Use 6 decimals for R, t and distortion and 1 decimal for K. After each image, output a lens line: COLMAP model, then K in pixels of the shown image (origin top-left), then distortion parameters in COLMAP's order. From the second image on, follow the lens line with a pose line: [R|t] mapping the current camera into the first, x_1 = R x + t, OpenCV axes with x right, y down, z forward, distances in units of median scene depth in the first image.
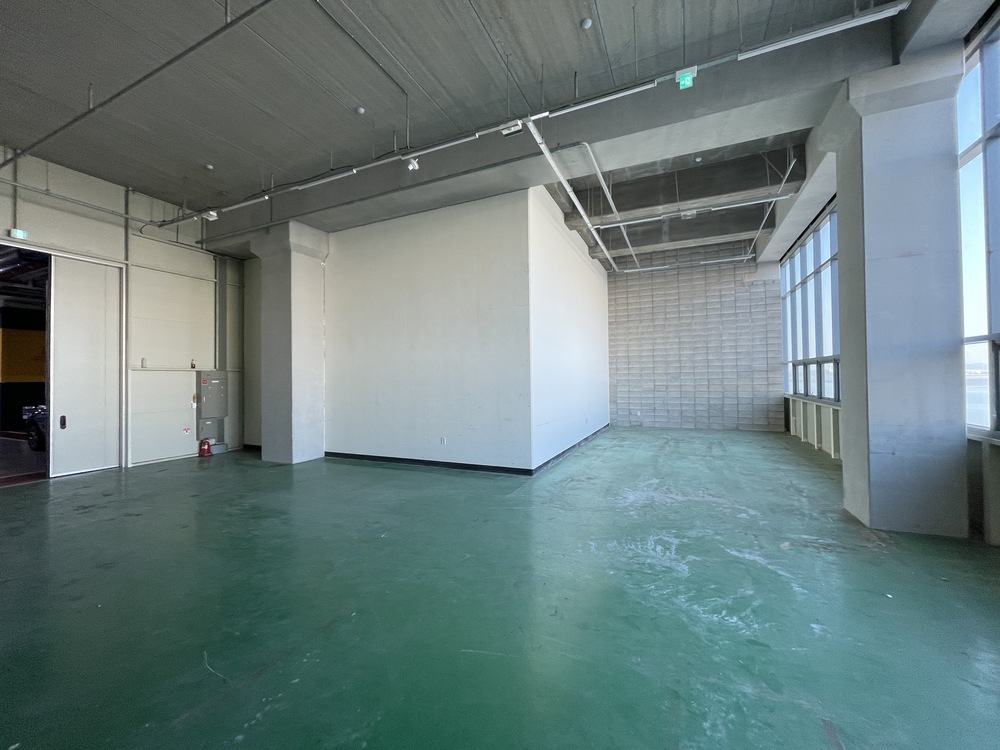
lens RADIAL K [[403.0, 0, 500.0], [0, 403.0, 375.0], [0, 0, 1]] dist [-0.002130, -0.000357]
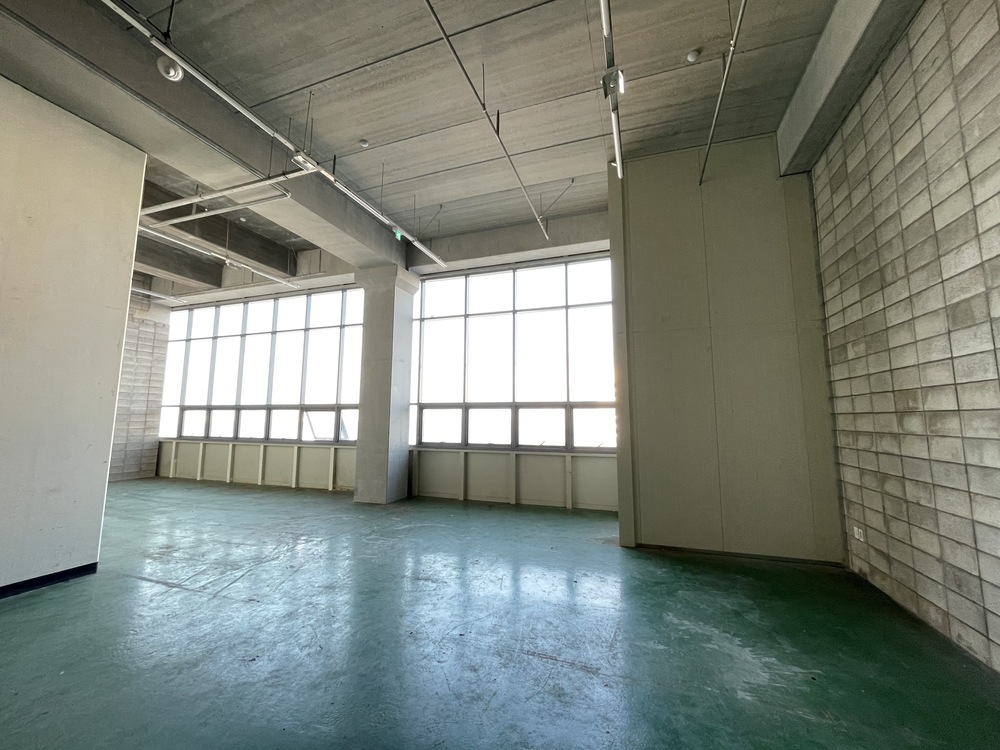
lens RADIAL K [[403.0, 0, 500.0], [0, 403.0, 375.0], [0, 0, 1]] dist [-0.002130, -0.000357]
pose [[-0.090856, 0.122700, 0.988276, -0.853377], [-0.009267, 0.992233, -0.124044, 0.018151], [-0.995821, -0.020429, -0.089013, 0.560480]]
